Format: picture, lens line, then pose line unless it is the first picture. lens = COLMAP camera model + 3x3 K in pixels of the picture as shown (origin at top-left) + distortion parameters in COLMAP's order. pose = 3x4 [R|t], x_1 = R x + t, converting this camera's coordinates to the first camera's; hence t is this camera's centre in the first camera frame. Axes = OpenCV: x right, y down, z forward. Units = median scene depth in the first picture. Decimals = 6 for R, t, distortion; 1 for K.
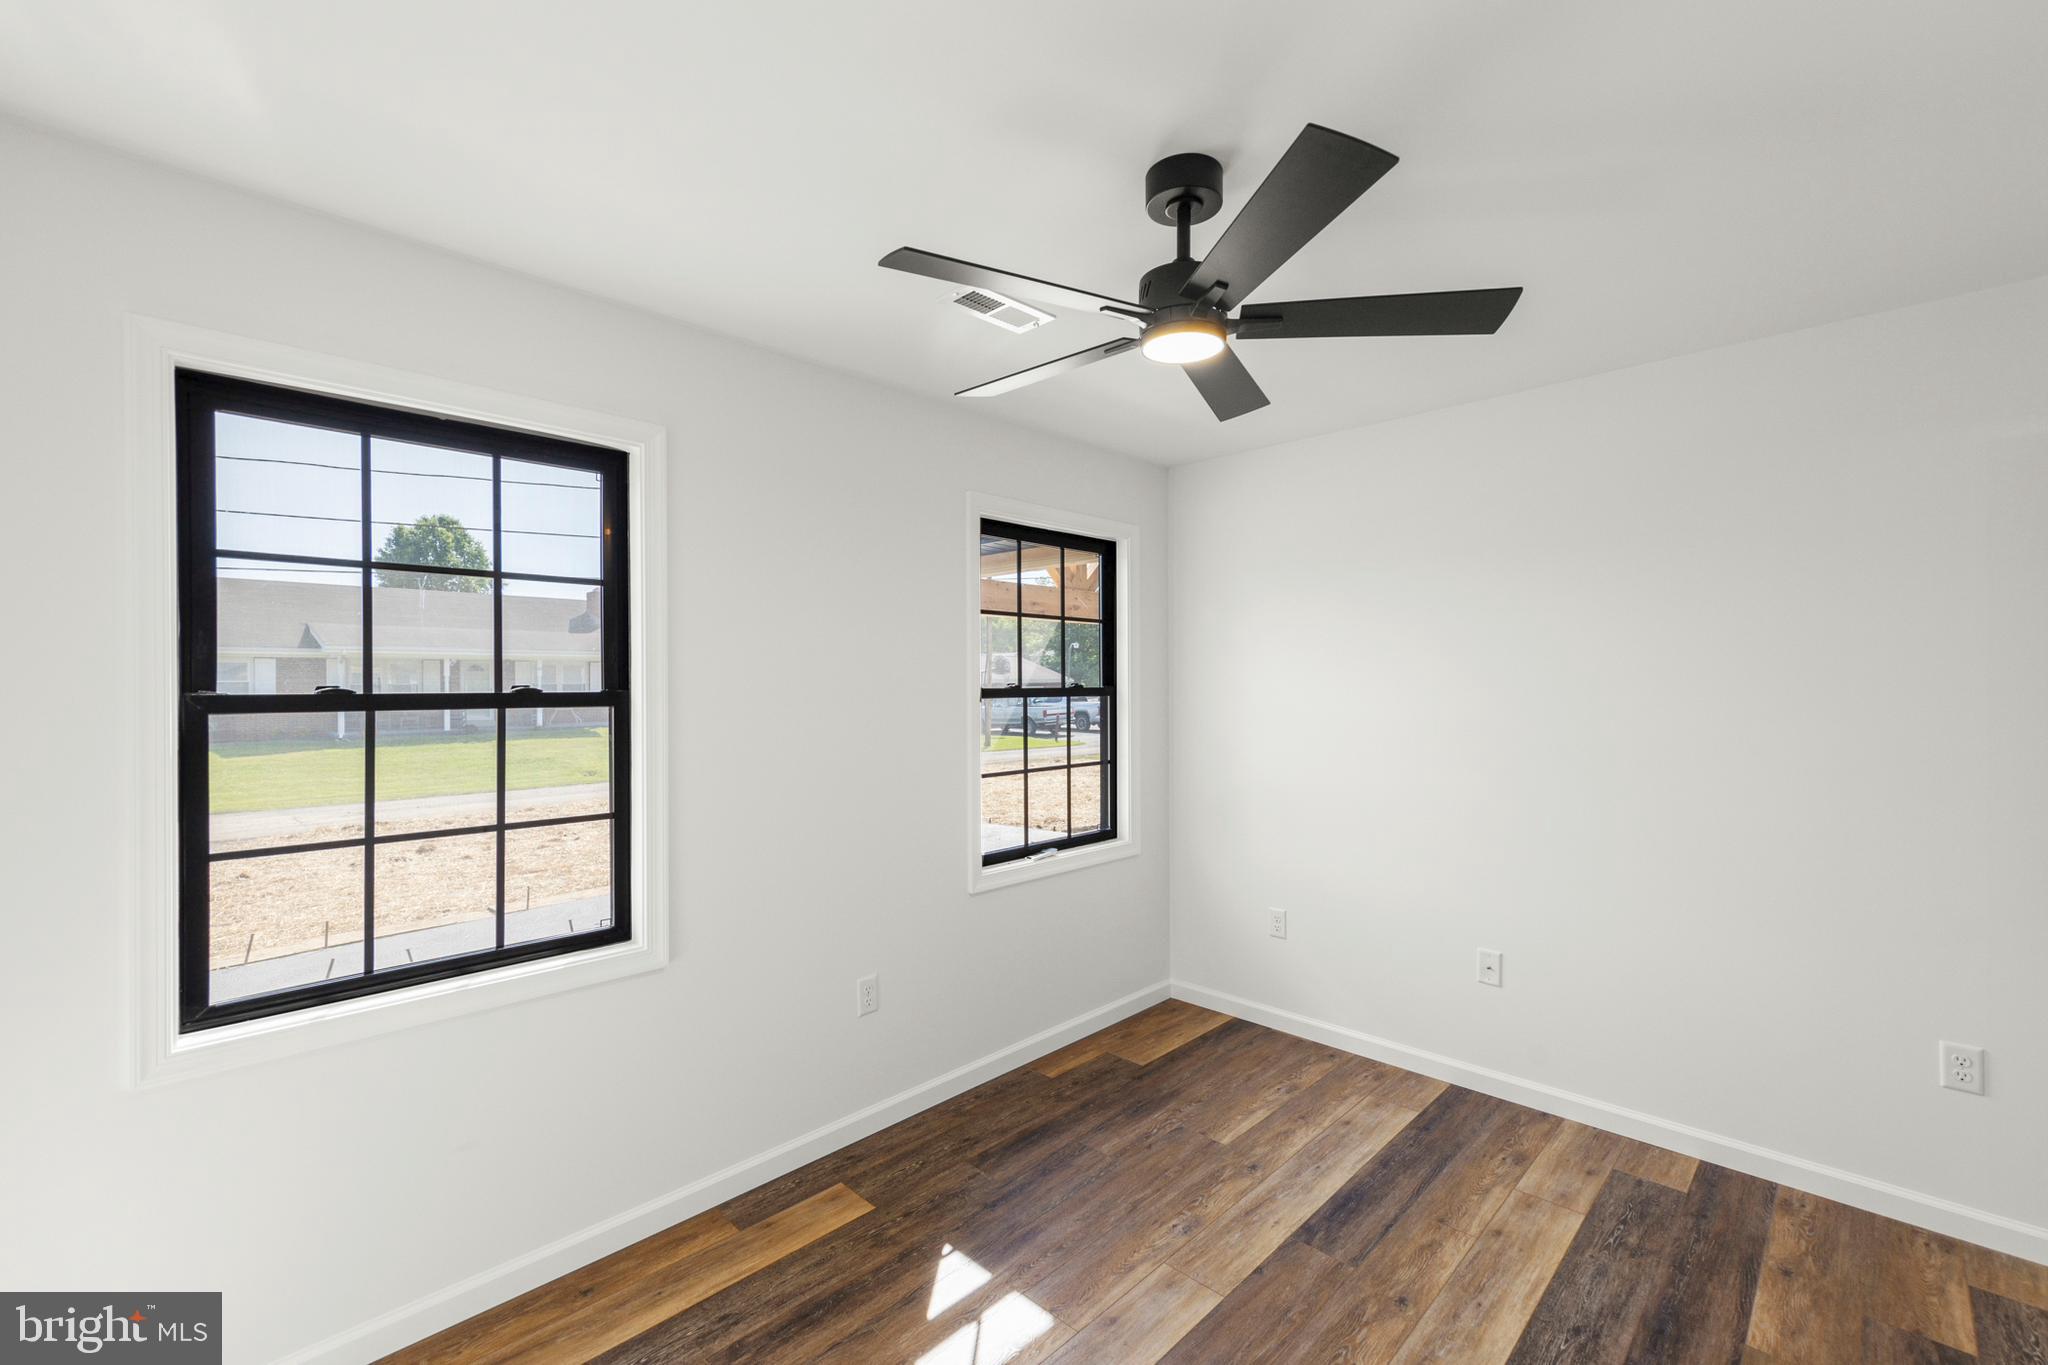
lens RADIAL K [[852.4, 0, 1023.5], [0, 852.4, 682.1], [0, 0, 1]] dist [0.004029, -0.000056]
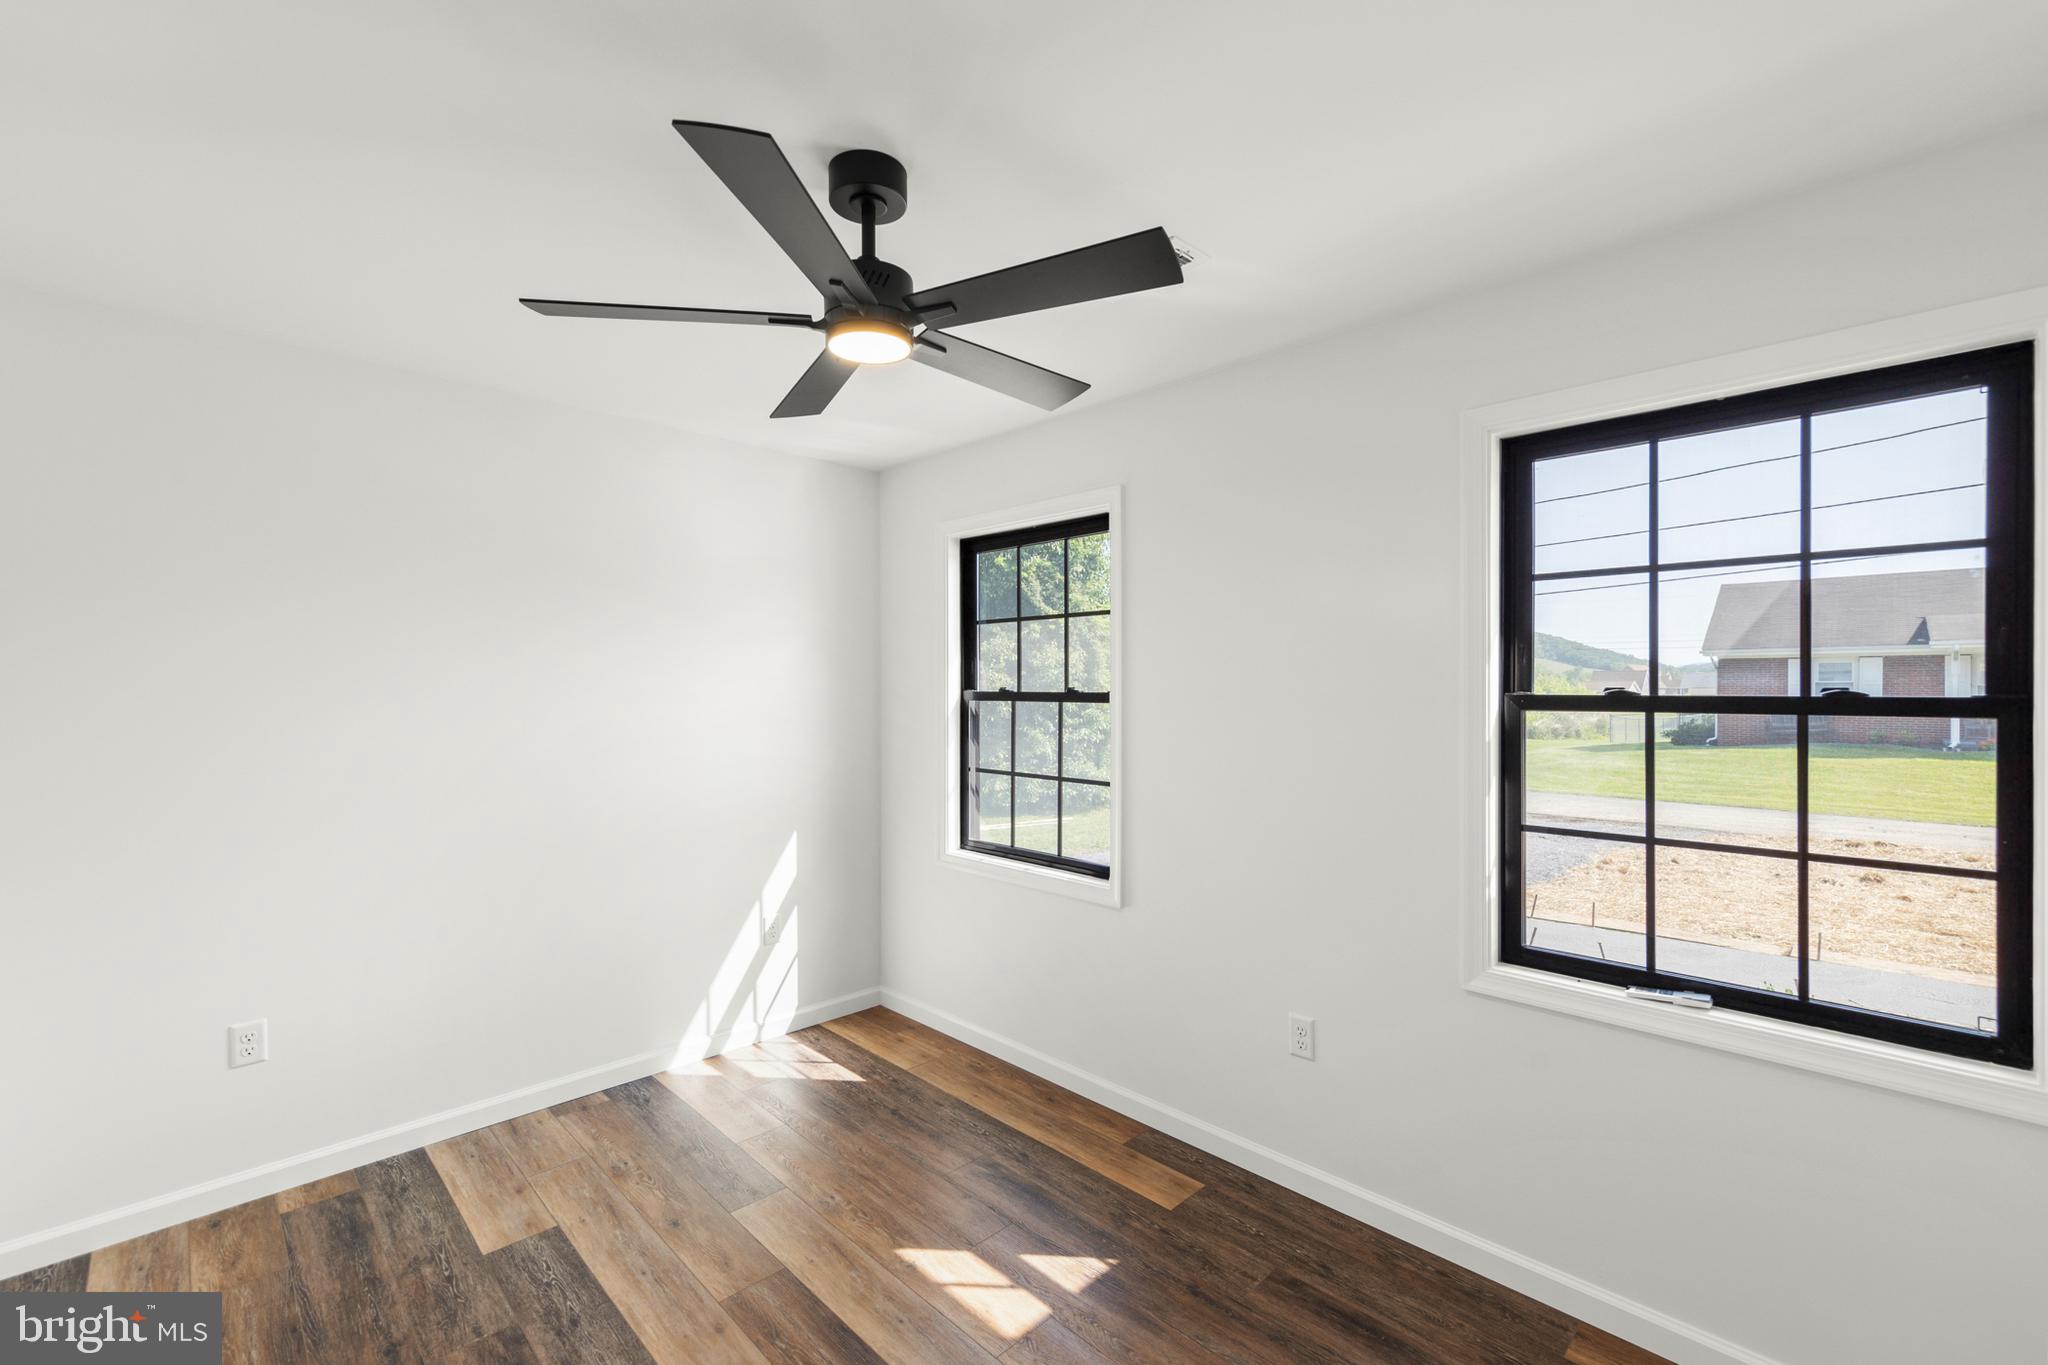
lens RADIAL K [[852.4, 0, 1023.5], [0, 852.4, 682.1], [0, 0, 1]] dist [0.004029, -0.000056]
pose [[-0.002359, -0.001351, -0.999996, 0.733491], [0.000490, 0.999999, -0.001352, -0.002833], [0.999997, -0.000494, -0.002358, 0.733455]]
